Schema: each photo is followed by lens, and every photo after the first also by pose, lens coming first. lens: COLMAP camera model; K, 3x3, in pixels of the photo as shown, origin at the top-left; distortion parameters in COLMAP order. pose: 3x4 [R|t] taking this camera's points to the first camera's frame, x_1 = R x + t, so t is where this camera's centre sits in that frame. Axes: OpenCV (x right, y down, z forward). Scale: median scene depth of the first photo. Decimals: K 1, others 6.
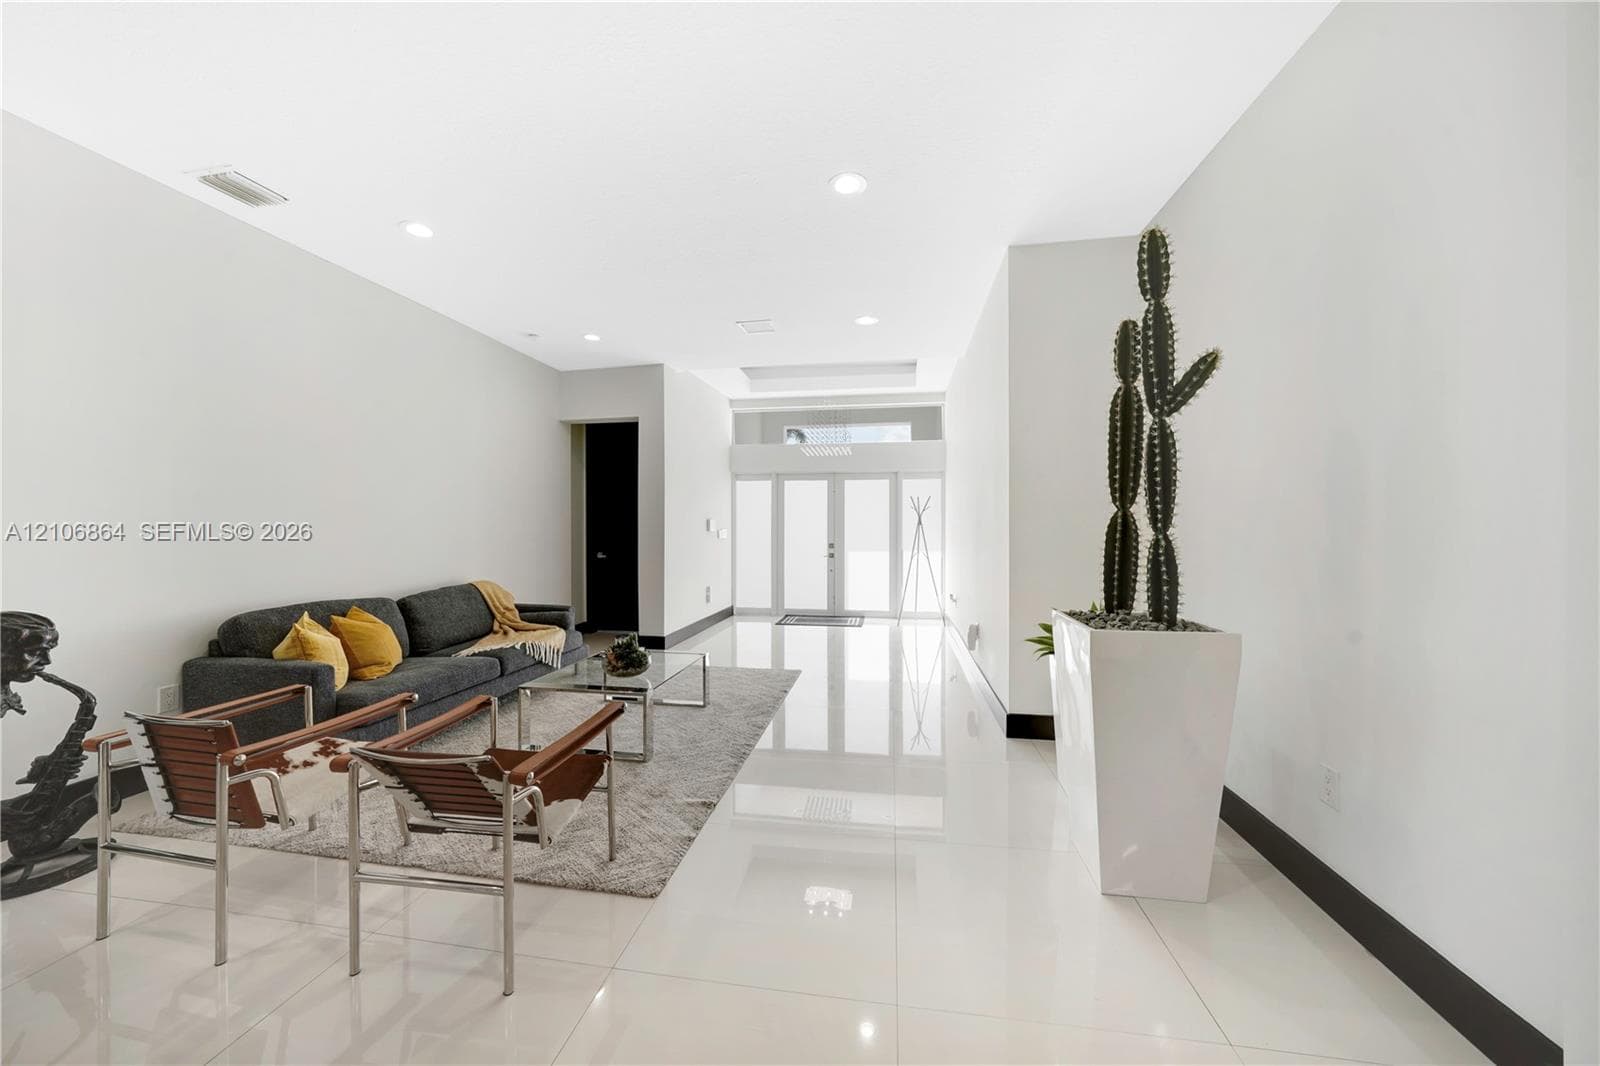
lens RADIAL K [[586.2, 0, 797.8], [0, 586.2, 527.3], [0, 0, 1]] dist [-0.011262, 0.001455]
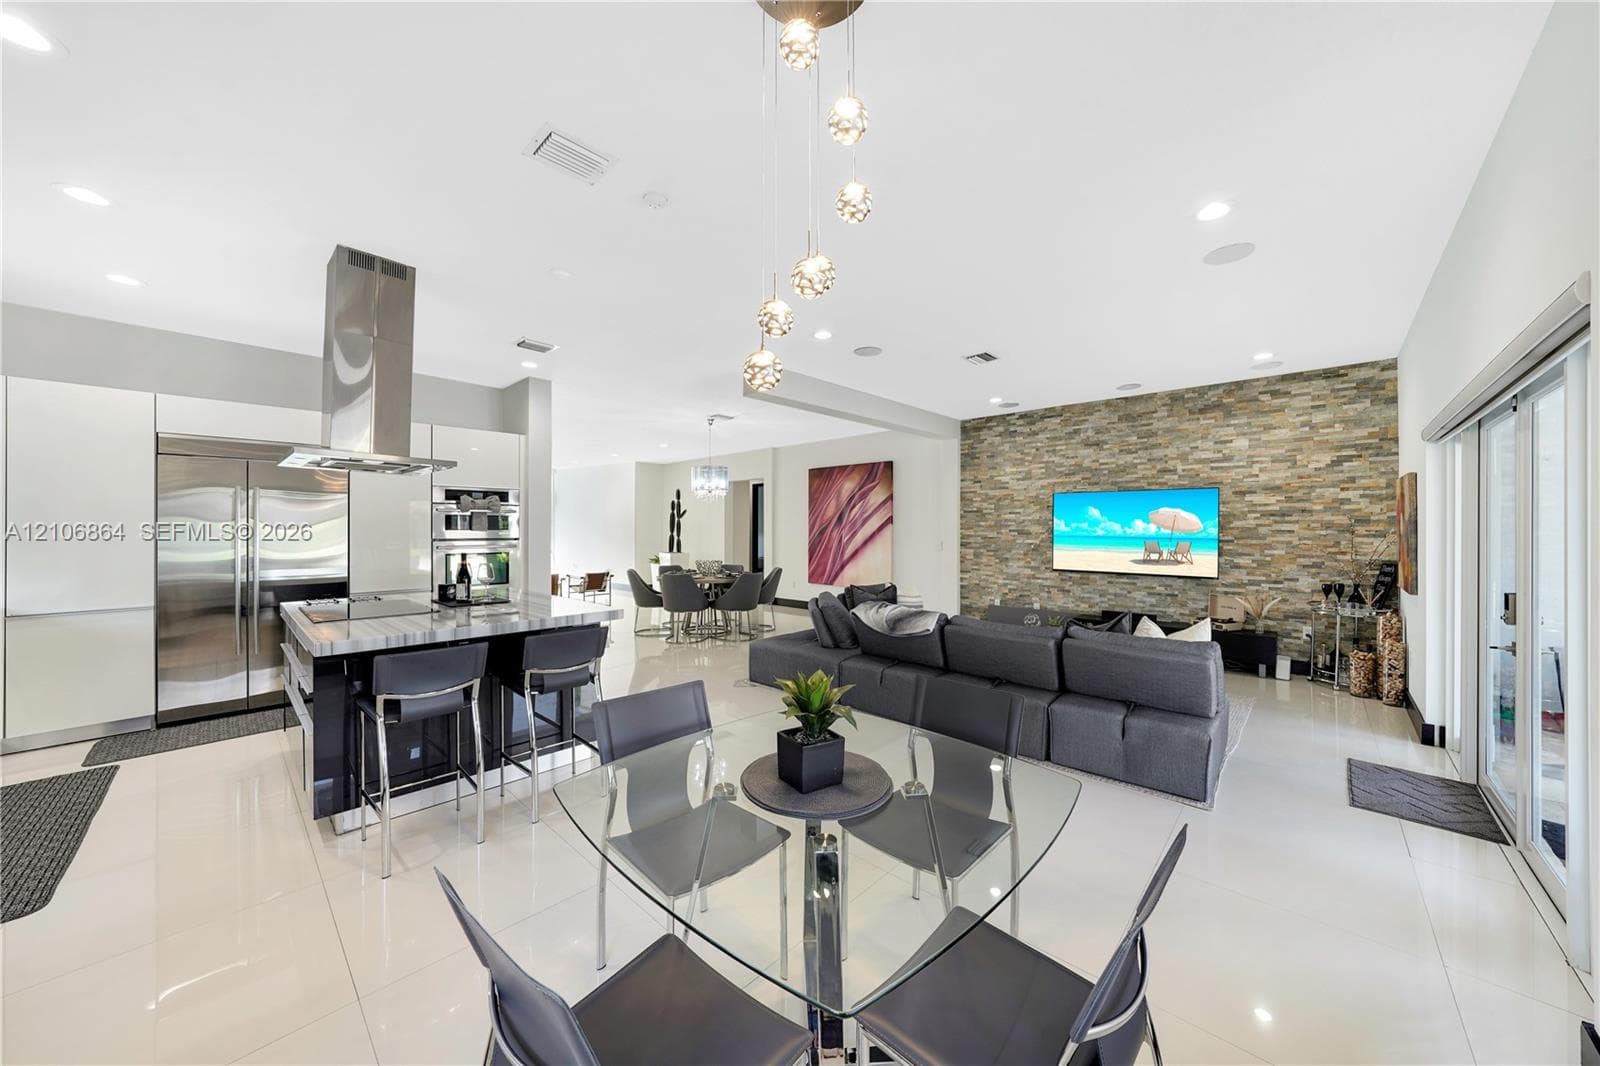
lens RADIAL K [[550.6, 0, 807.1], [0, 550.6, 529.1], [0, 0, 1]] dist [-0.016385, 0.000036]
pose [[0.553499, 0.007740, 0.832814, -3.456480], [-0.003300, 0.999969, -0.007100, -0.042161], [-0.832843, 0.001181, 0.553508, -3.337586]]
